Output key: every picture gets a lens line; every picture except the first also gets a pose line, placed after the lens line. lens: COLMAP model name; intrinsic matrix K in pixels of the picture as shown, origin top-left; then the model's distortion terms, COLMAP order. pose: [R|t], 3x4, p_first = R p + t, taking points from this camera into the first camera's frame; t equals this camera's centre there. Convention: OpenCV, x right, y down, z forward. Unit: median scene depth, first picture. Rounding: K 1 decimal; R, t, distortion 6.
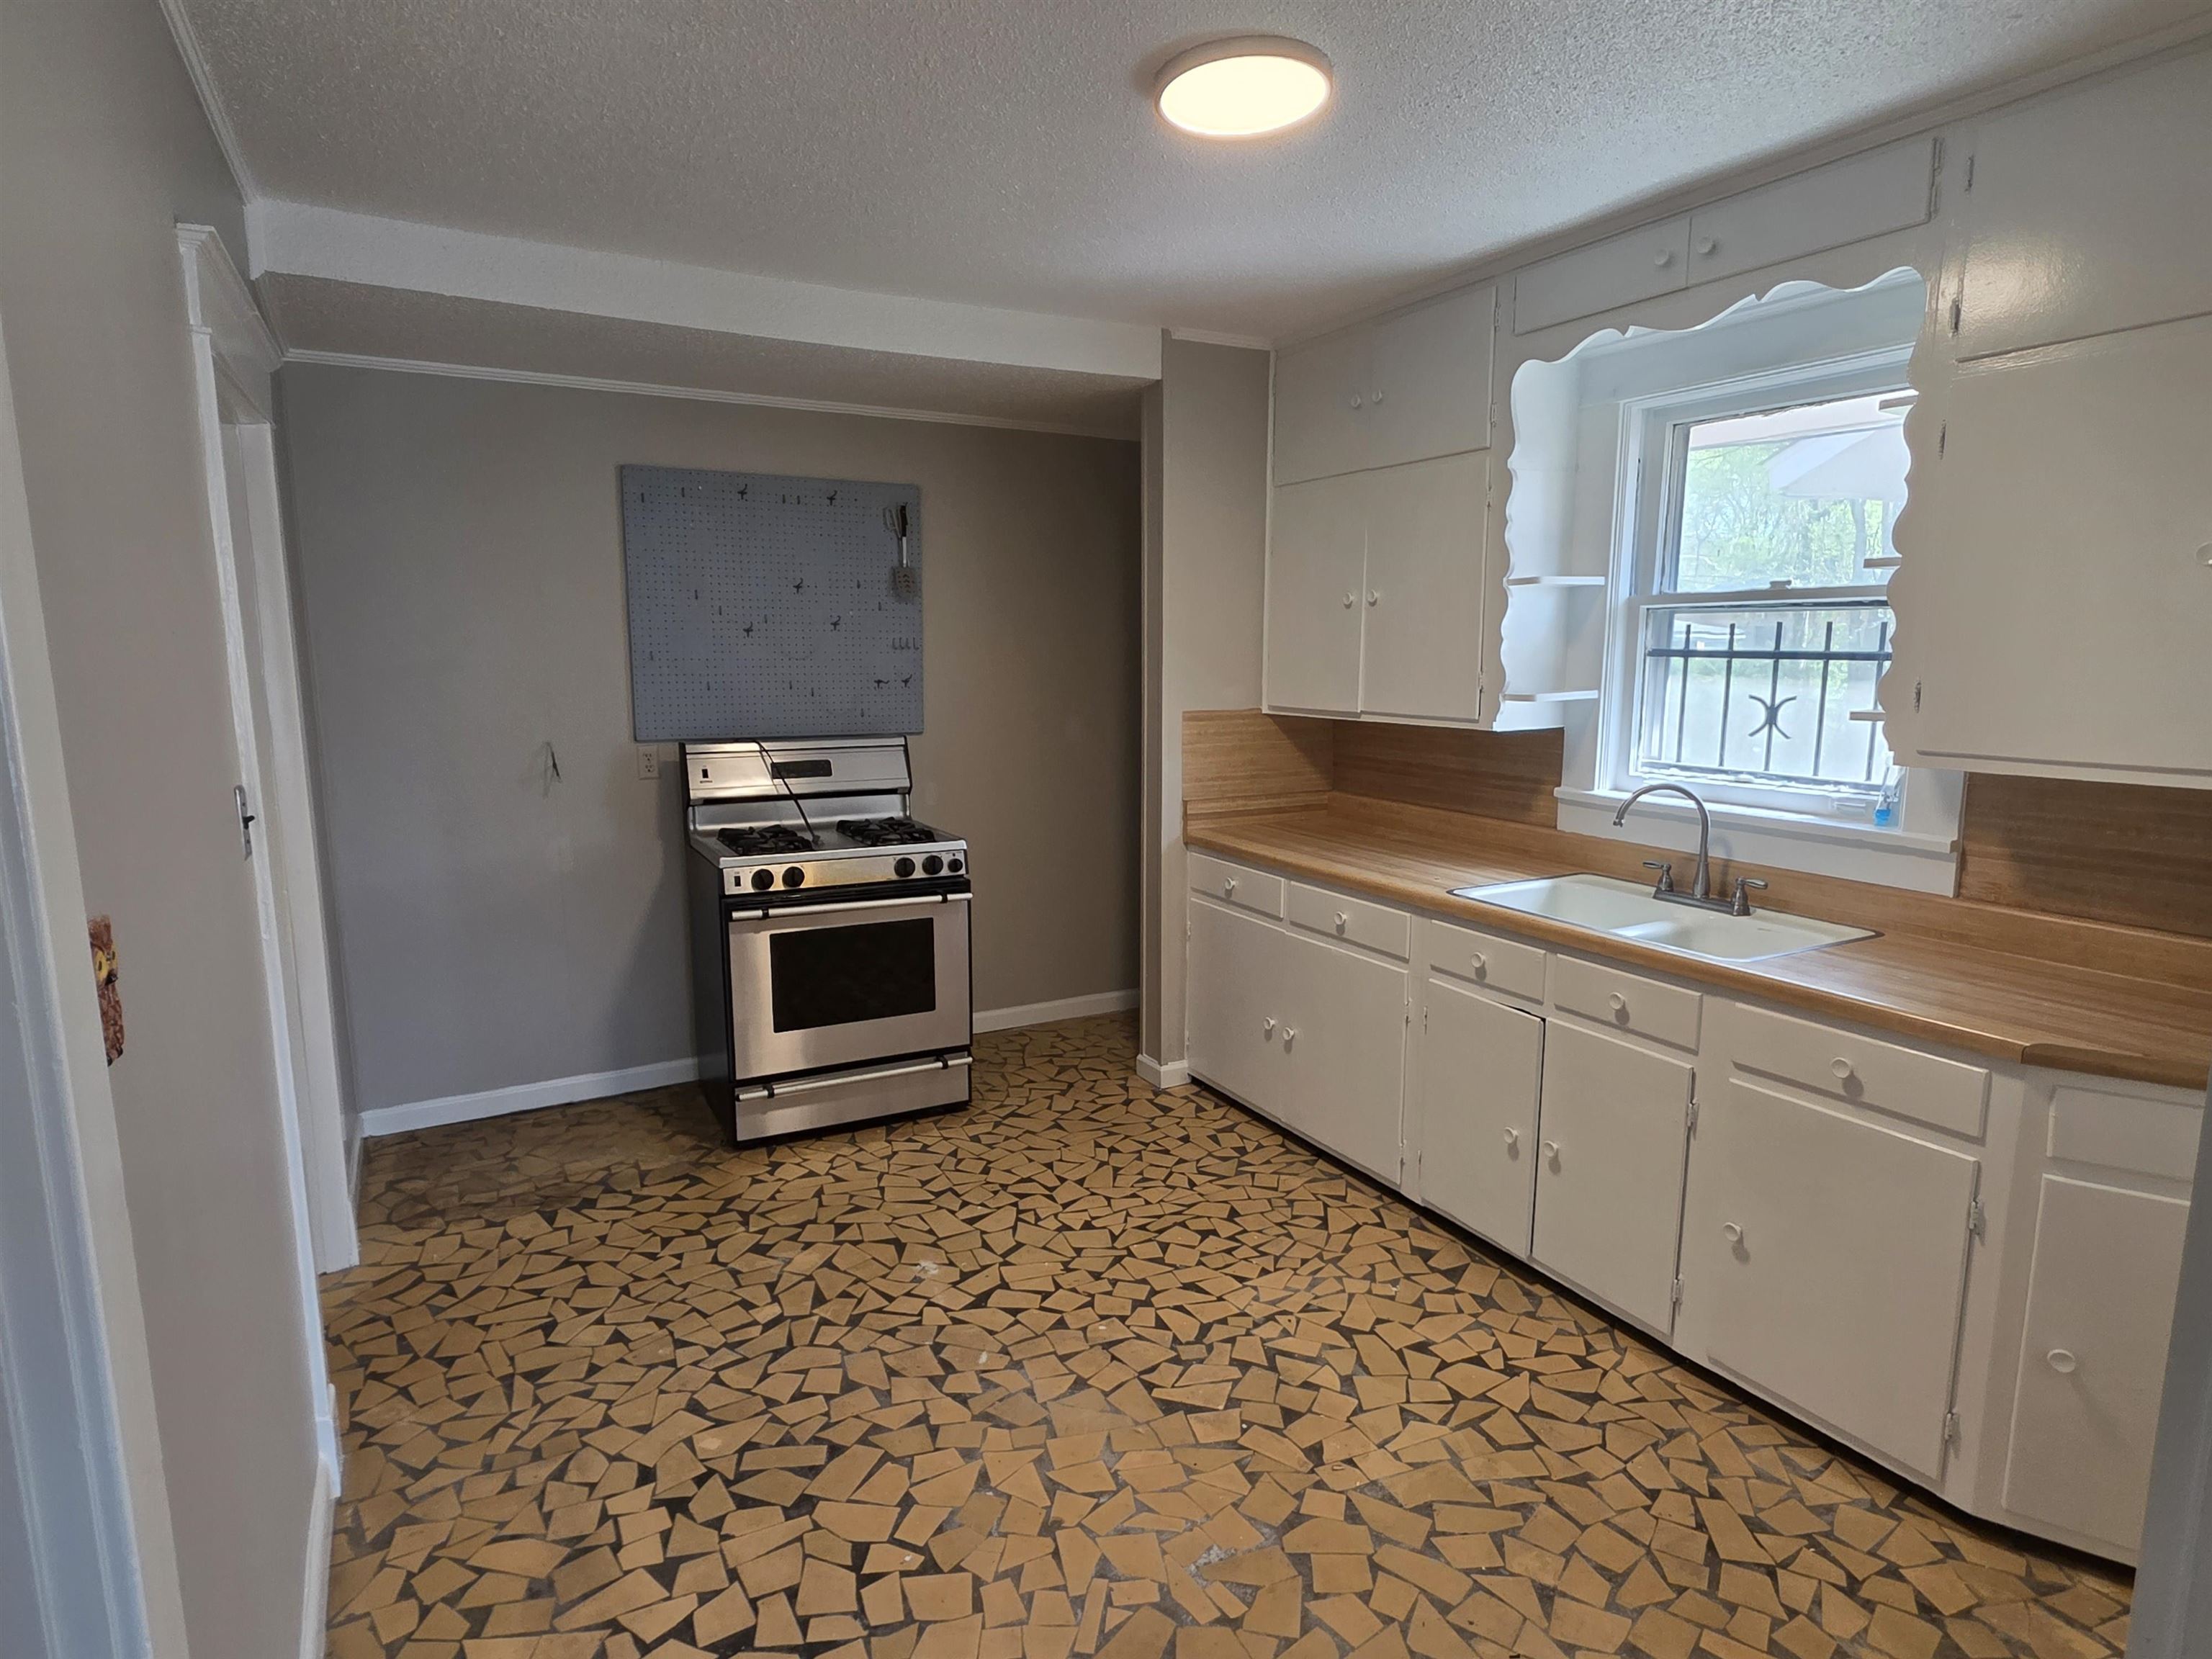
lens RADIAL K [[1210.4, 0, 1118.9], [0, 1210.4, 836.2], [0, 0, 1]] dist [0.005561, -0.003093]
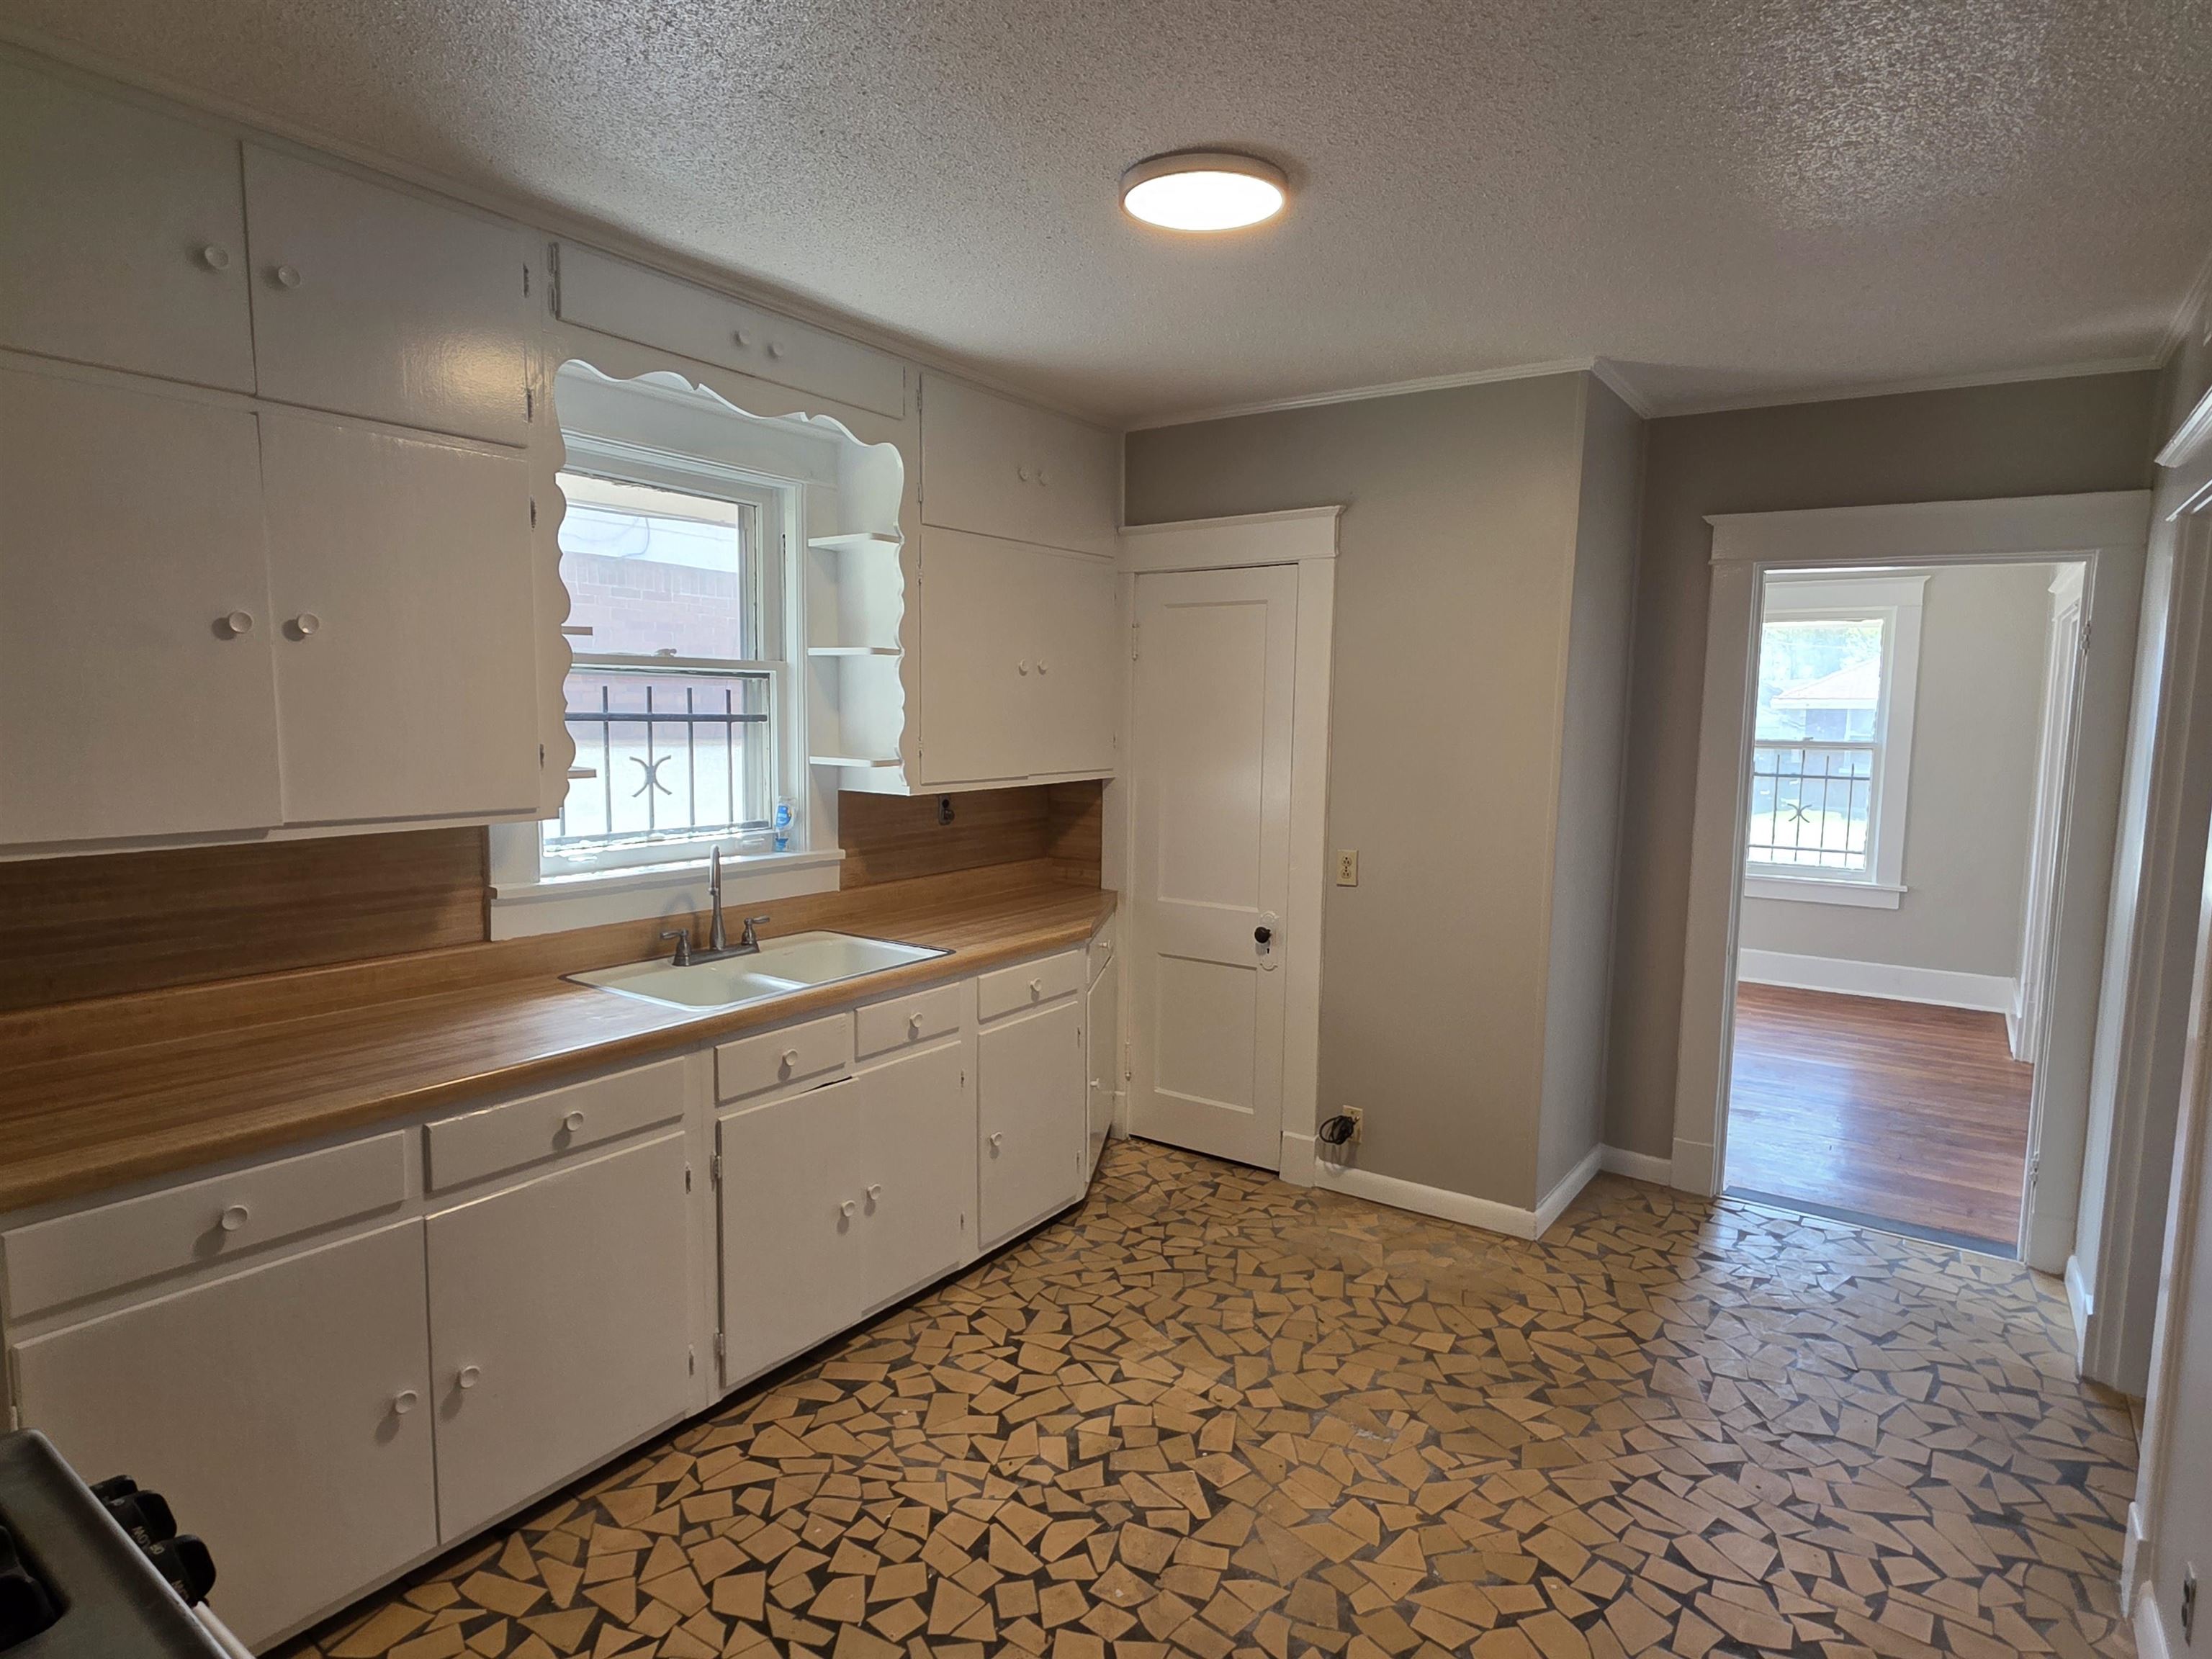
lens RADIAL K [[1210.4, 0, 1118.9], [0, 1210.4, 836.2], [0, 0, 1]] dist [0.005561, -0.003093]
pose [[-0.440449, -0.102273, 0.891933, -0.654897], [0.126286, 0.976554, 0.174338, -0.202652], [-0.888851, 0.189426, -0.417207, 1.228513]]
